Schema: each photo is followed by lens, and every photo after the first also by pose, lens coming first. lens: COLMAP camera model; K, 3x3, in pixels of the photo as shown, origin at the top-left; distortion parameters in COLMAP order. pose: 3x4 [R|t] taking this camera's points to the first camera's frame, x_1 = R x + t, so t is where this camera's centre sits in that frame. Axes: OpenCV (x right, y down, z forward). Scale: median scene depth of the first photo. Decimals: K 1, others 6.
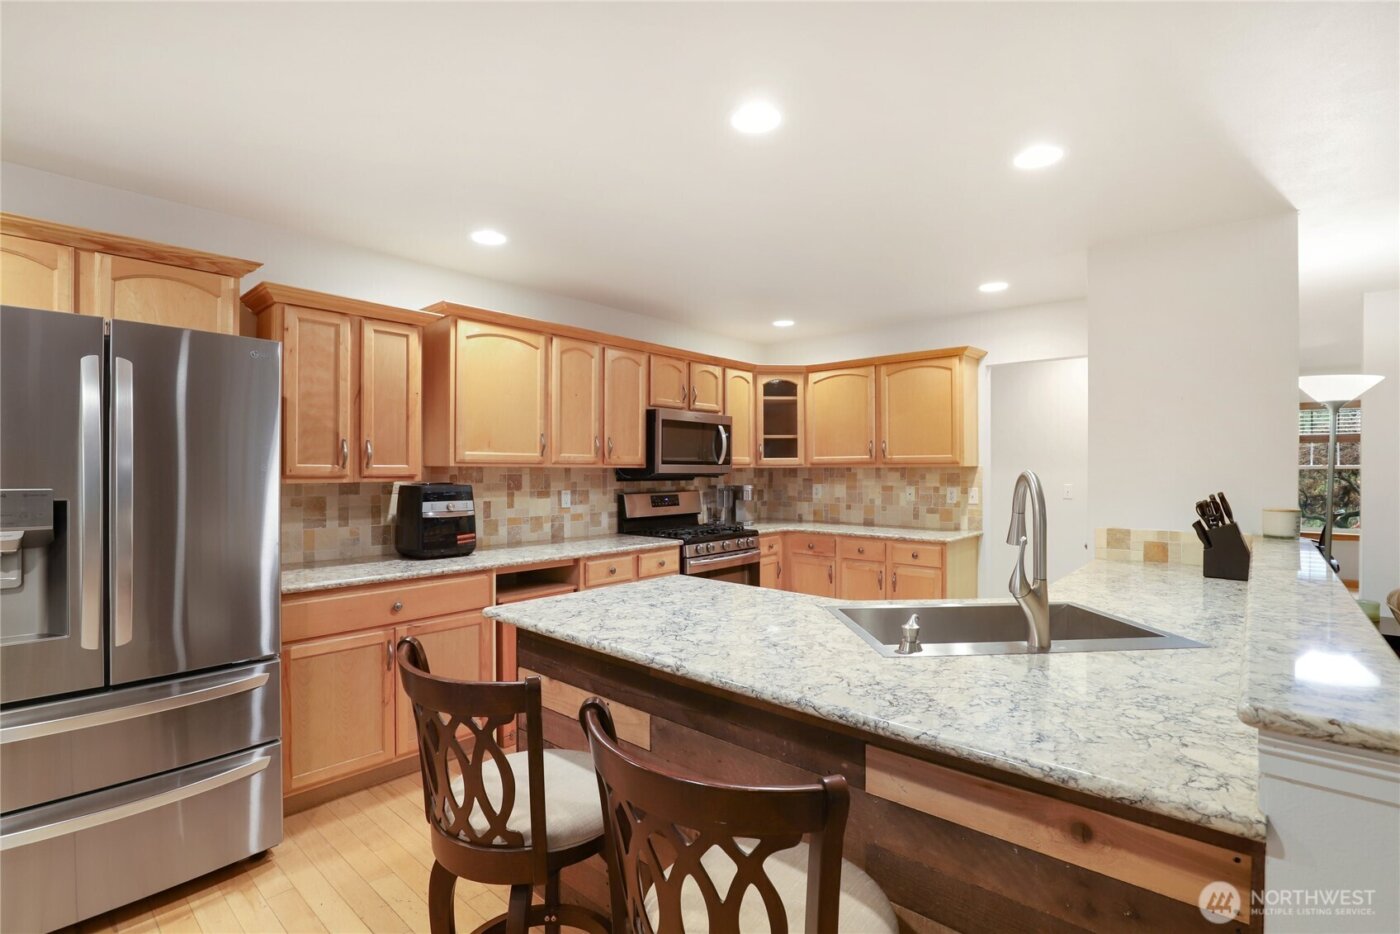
lens RADIAL K [[647.8, 0, 709.4], [0, 647.8, 469.0], [0, 0, 1]] dist [-0.025864, 0.000667]
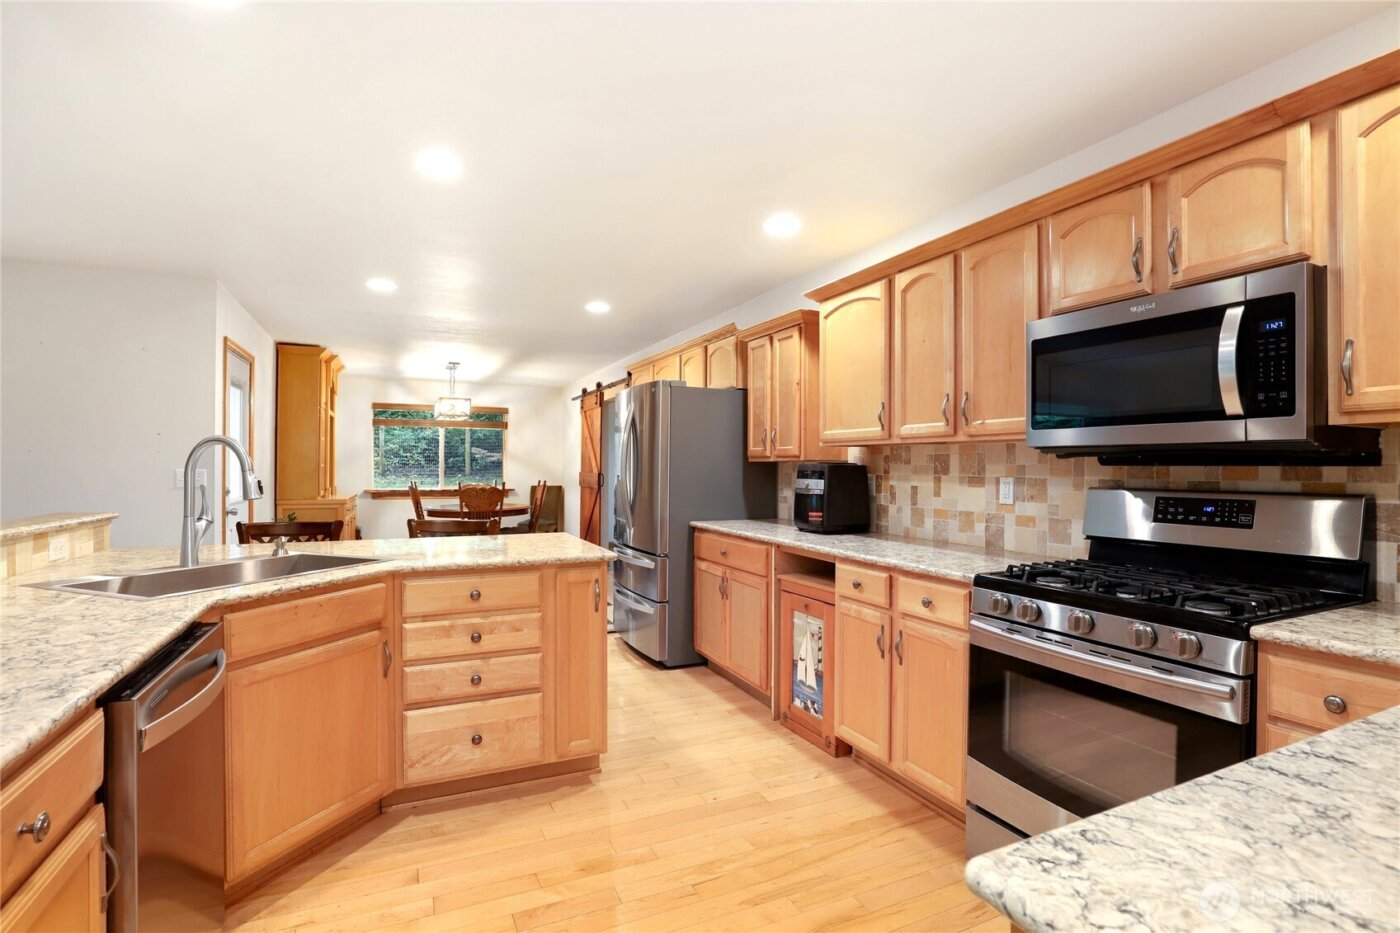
lens RADIAL K [[661.6, 0, 705.0], [0, 661.6, 466.4], [0, 0, 1]] dist [-0.026181, 0.000942]
pose [[-0.397523, -0.006209, -0.917571, 0.515498], [-0.008069, 0.999962, -0.003271, 0.026531], [0.917557, 0.006104, -0.397558, 0.989238]]
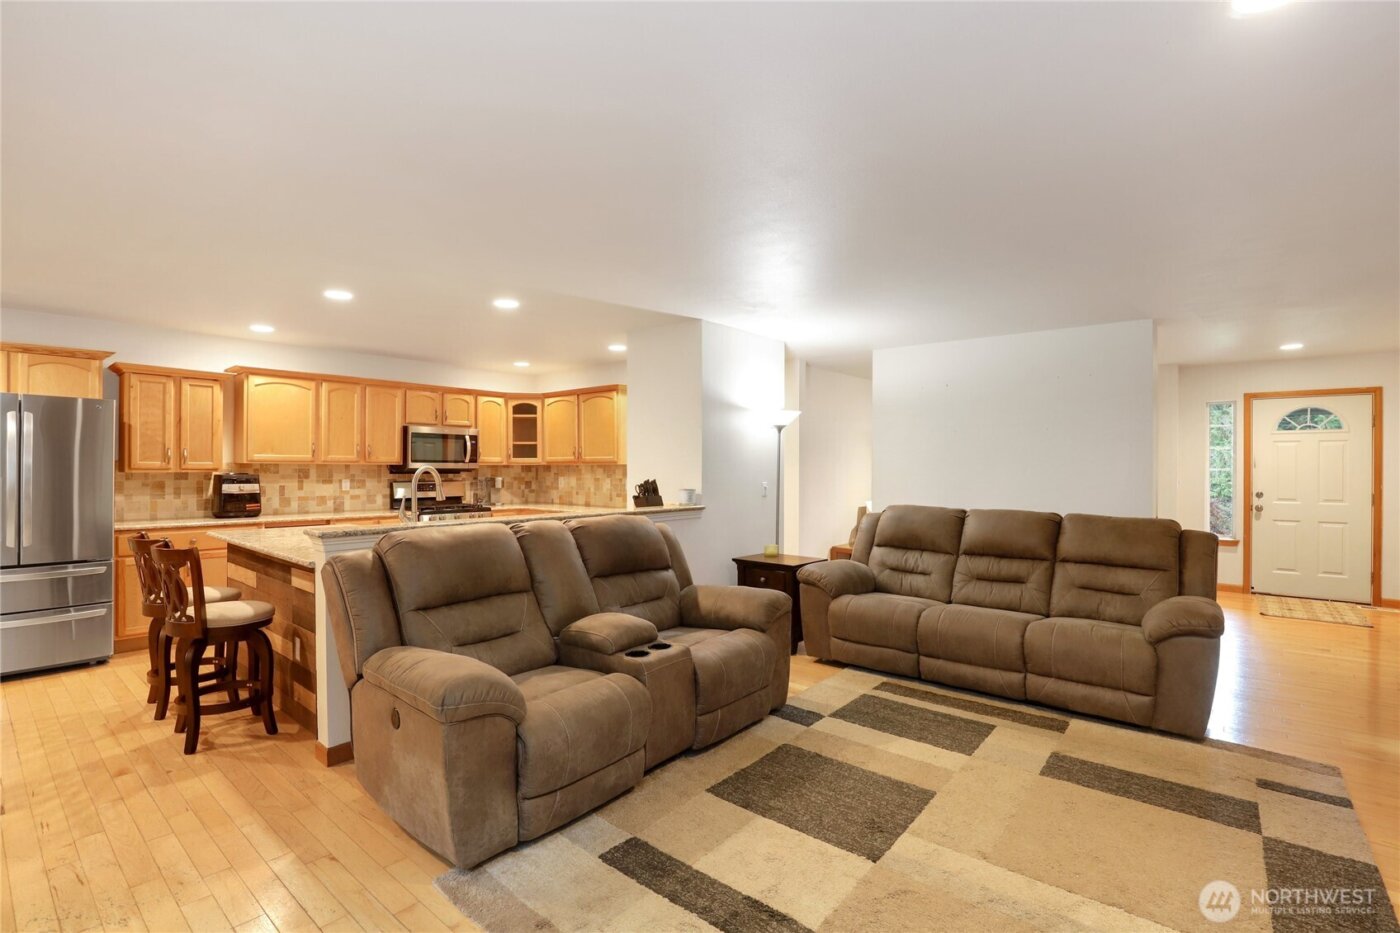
lens RADIAL K [[650.9, 0, 700.0], [0, 650.9, 466.5], [0, 0, 1]] dist [-0.019496, 0.001737]
pose [[0.999958, 0.003215, 0.008528, 0.601469], [-0.003208, 0.999994, -0.000919, 0.001685], [-0.008531, 0.000892, 0.999963, -0.532765]]
